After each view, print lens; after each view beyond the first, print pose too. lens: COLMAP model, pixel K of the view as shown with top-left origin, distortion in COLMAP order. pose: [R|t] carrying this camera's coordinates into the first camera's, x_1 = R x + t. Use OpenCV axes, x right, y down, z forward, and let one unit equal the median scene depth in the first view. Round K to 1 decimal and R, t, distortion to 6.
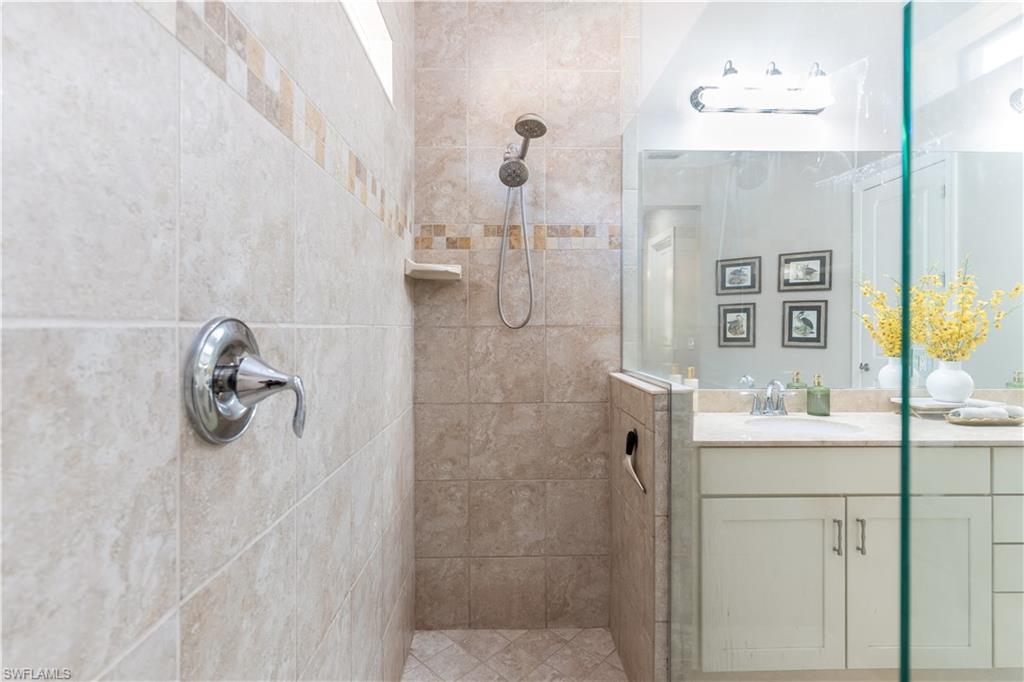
lens RADIAL K [[495.1, 0, 511.3], [0, 495.1, 335.0], [0, 0, 1]] dist [0.000835, 0.000774]
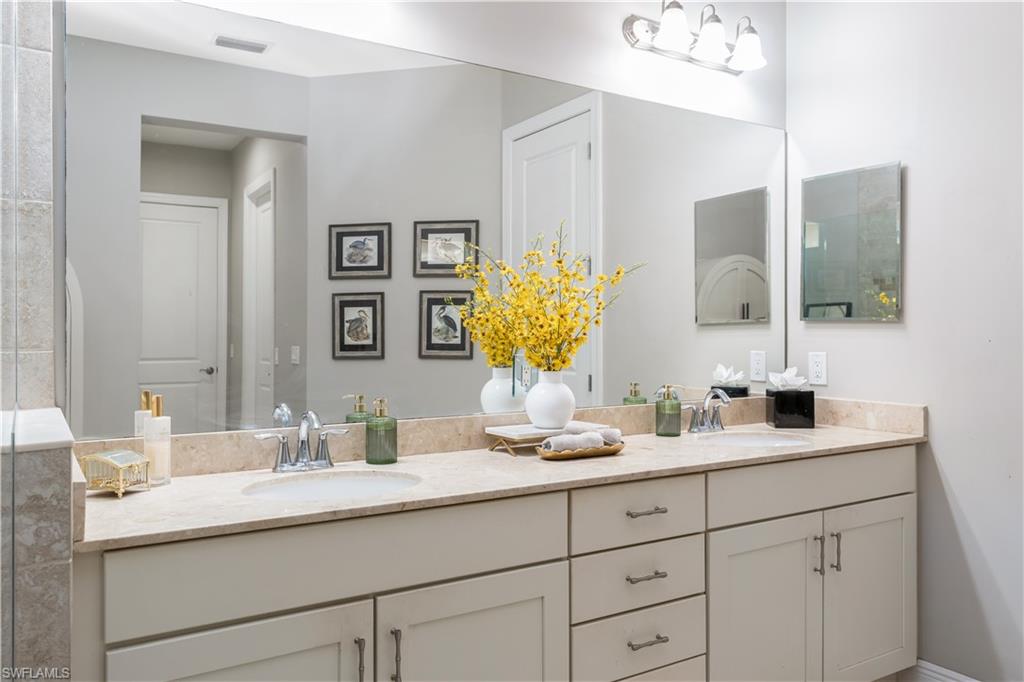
lens RADIAL K [[762.8, 0, 512.0], [0, 762.8, 341.0], [0, 0, 1]] dist [0.001960, 0.001840]
pose [[0.857358, -0.005748, 0.514688, 0.257241], [0.008425, 0.999960, -0.002868, 0.011037], [-0.514651, 0.006795, 0.857373, 0.079041]]
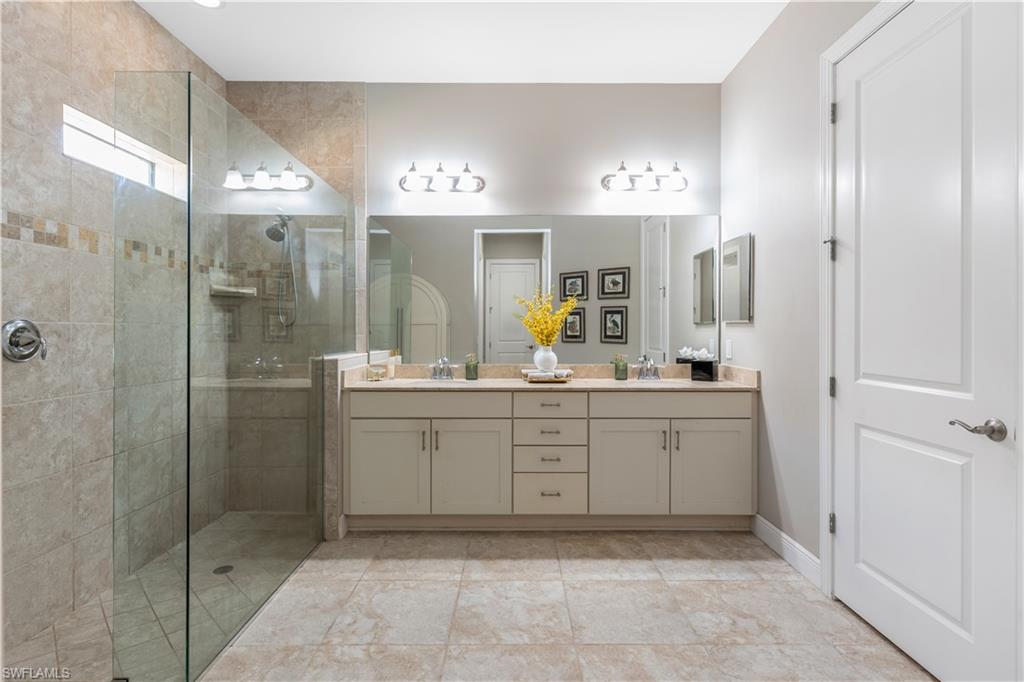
lens RADIAL K [[491.5, 0, 512.0], [0, 491.5, 341.0], [0, 0, 1]] dist [0.000381, 0.000342]
pose [[0.999642, -0.000269, -0.026760, 0.775096], [0.000477, 0.999970, 0.007773, 0.022560], [0.026757, -0.007783, 0.999612, -0.590400]]
